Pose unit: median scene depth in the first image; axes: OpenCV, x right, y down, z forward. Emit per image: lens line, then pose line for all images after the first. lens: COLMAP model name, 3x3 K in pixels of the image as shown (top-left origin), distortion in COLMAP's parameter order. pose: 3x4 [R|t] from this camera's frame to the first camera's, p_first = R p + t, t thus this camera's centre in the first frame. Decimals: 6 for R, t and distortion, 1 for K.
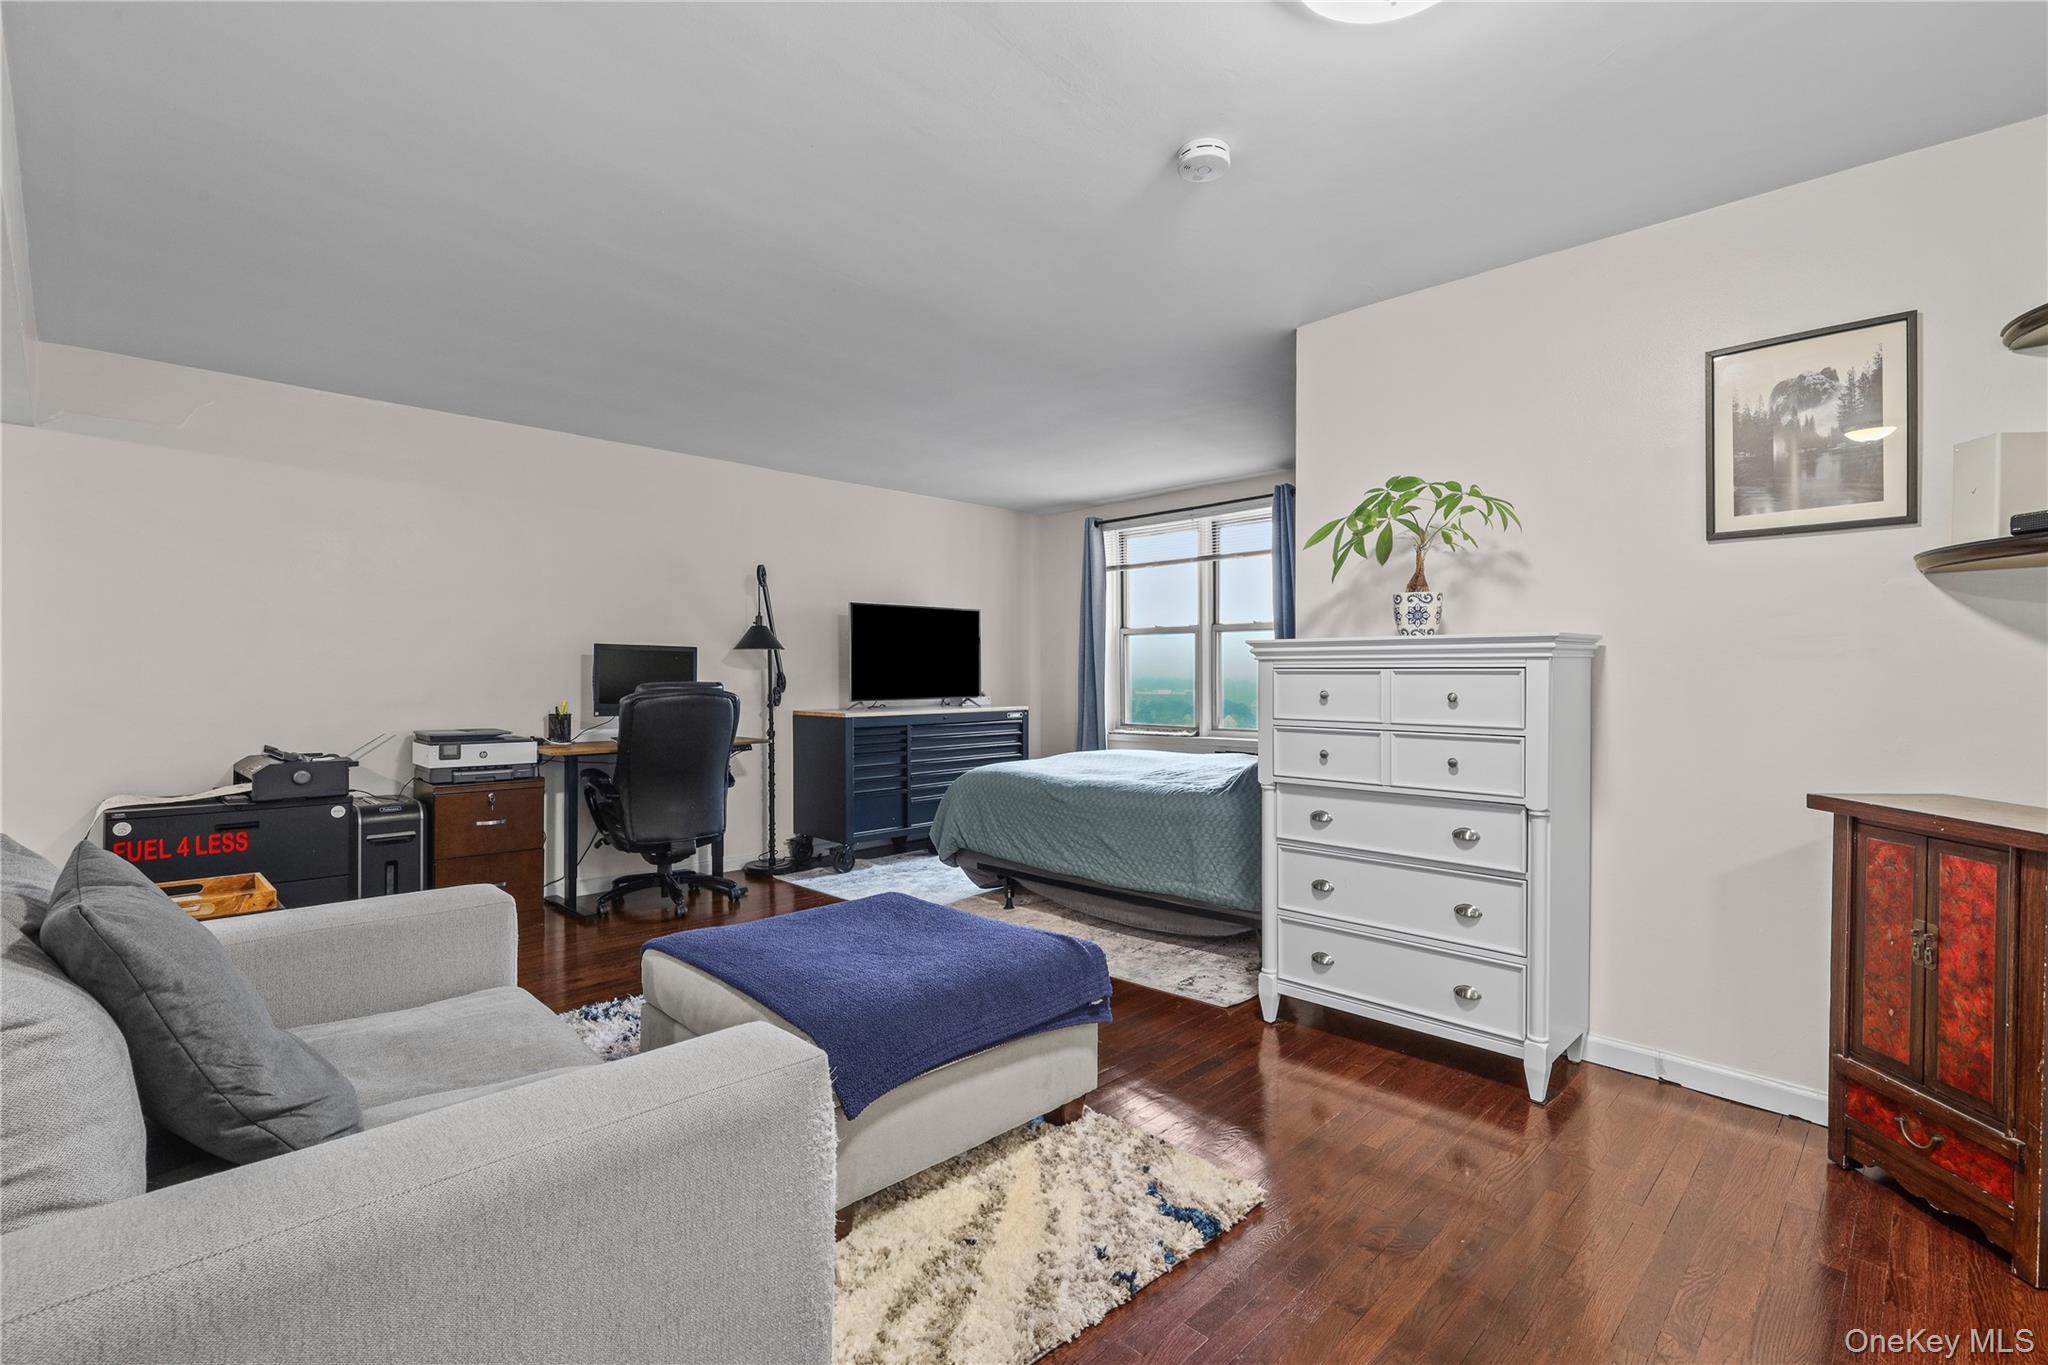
lens RADIAL K [[936.8, 0, 1022.0], [0, 936.8, 679.2], [0, 0, 1]] dist [0.002162, -0.002112]
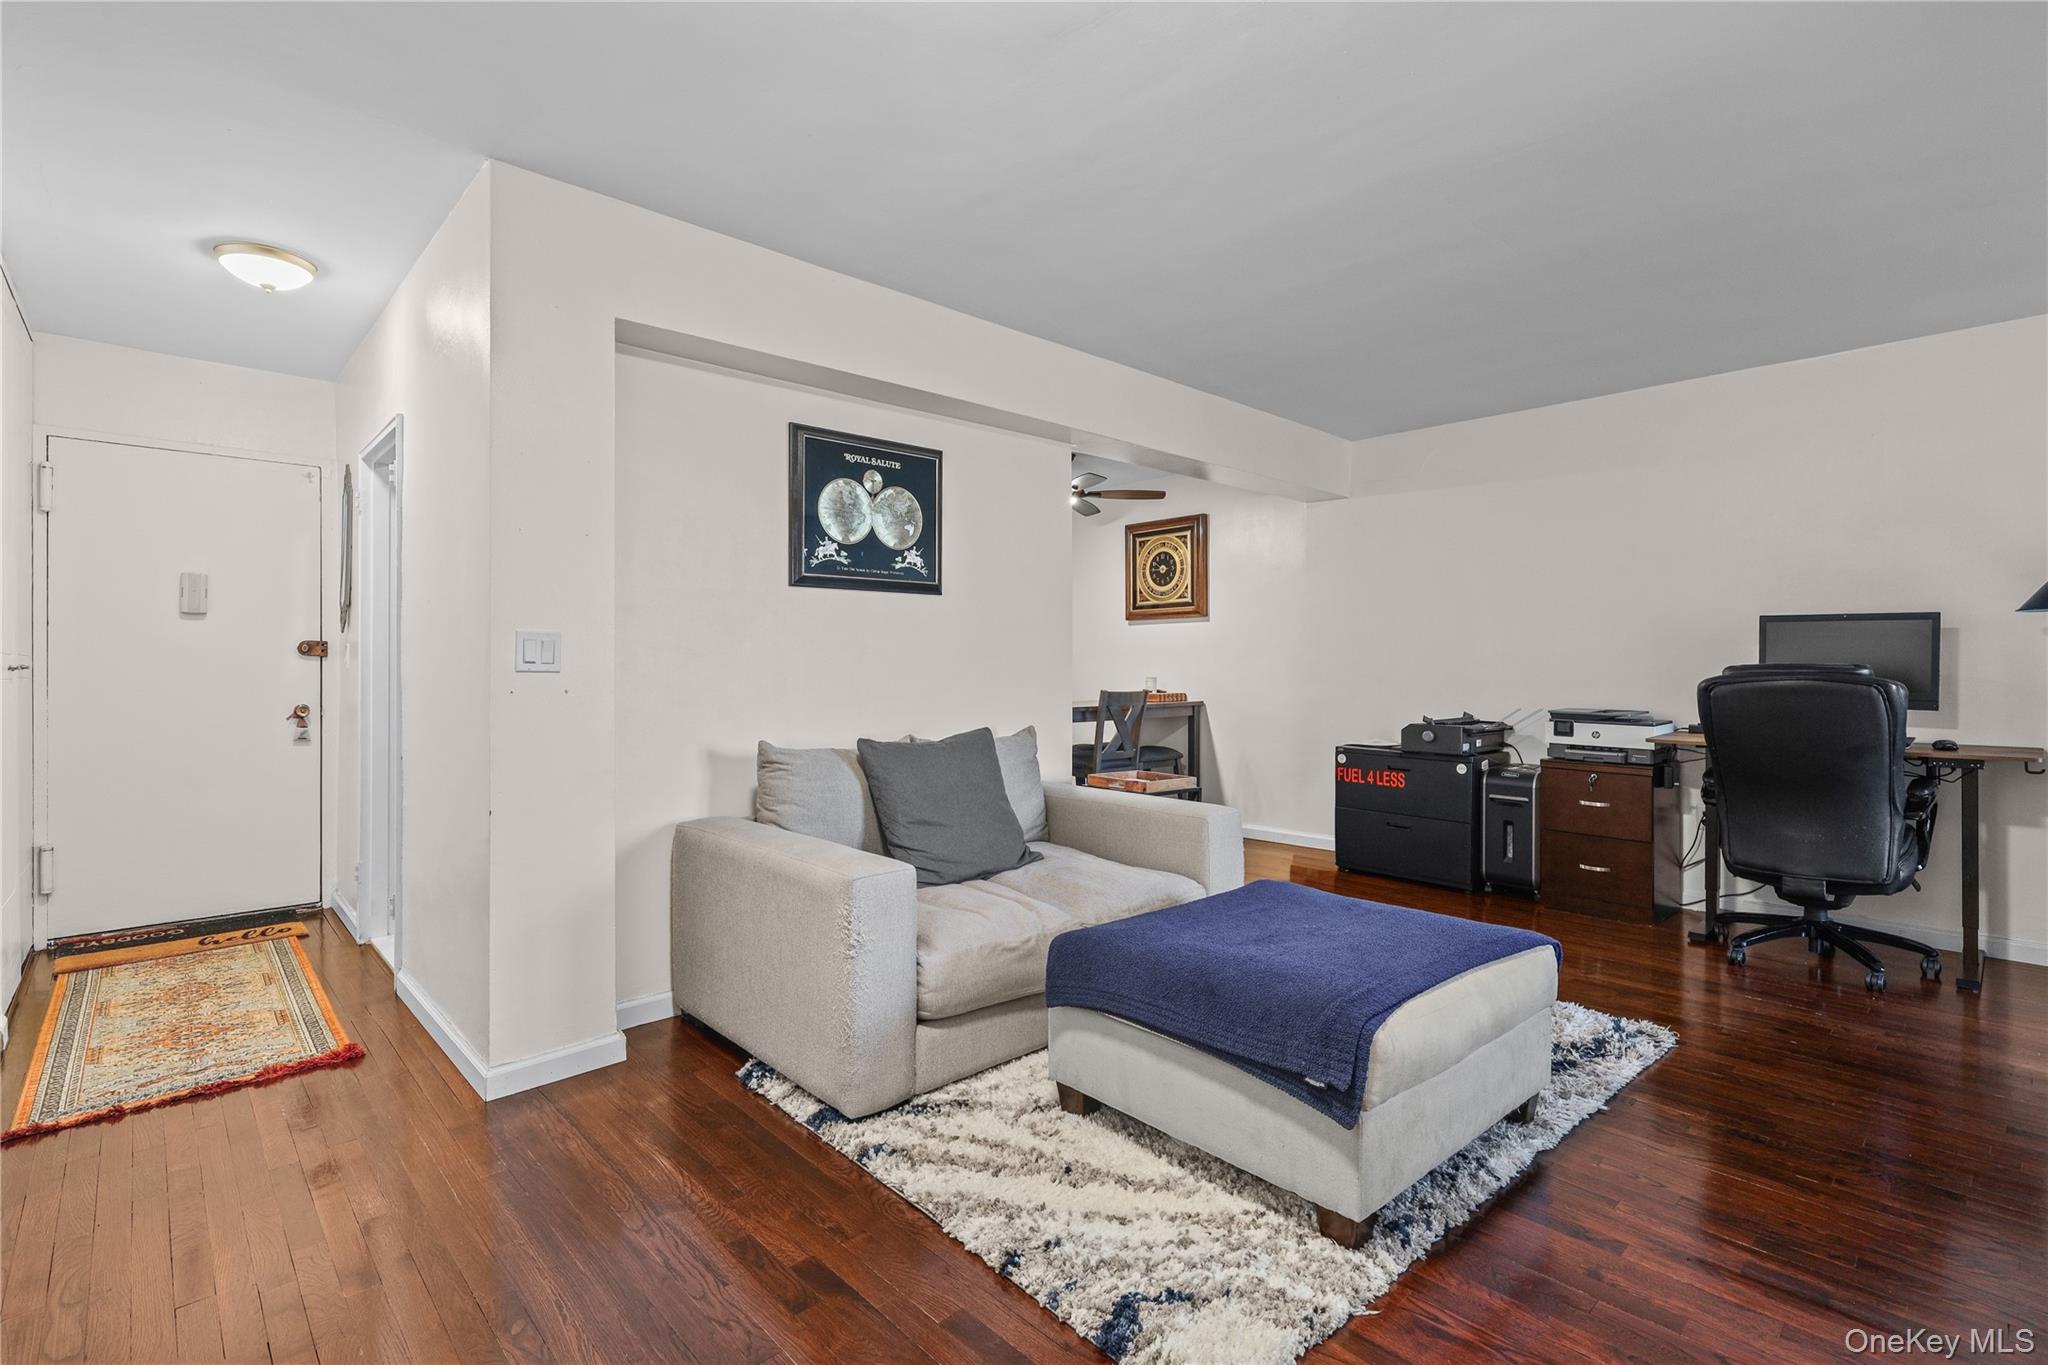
lens RADIAL K [[936.8, 0, 1021.7], [0, 936.8, 661.9], [0, 0, 1]] dist [0.002162, -0.002112]
pose [[-0.041325, -0.003151, -0.999141, 0.869523], [-0.003532, 0.999989, -0.003008, 0.015738], [0.999140, 0.003405, -0.041335, 0.838149]]
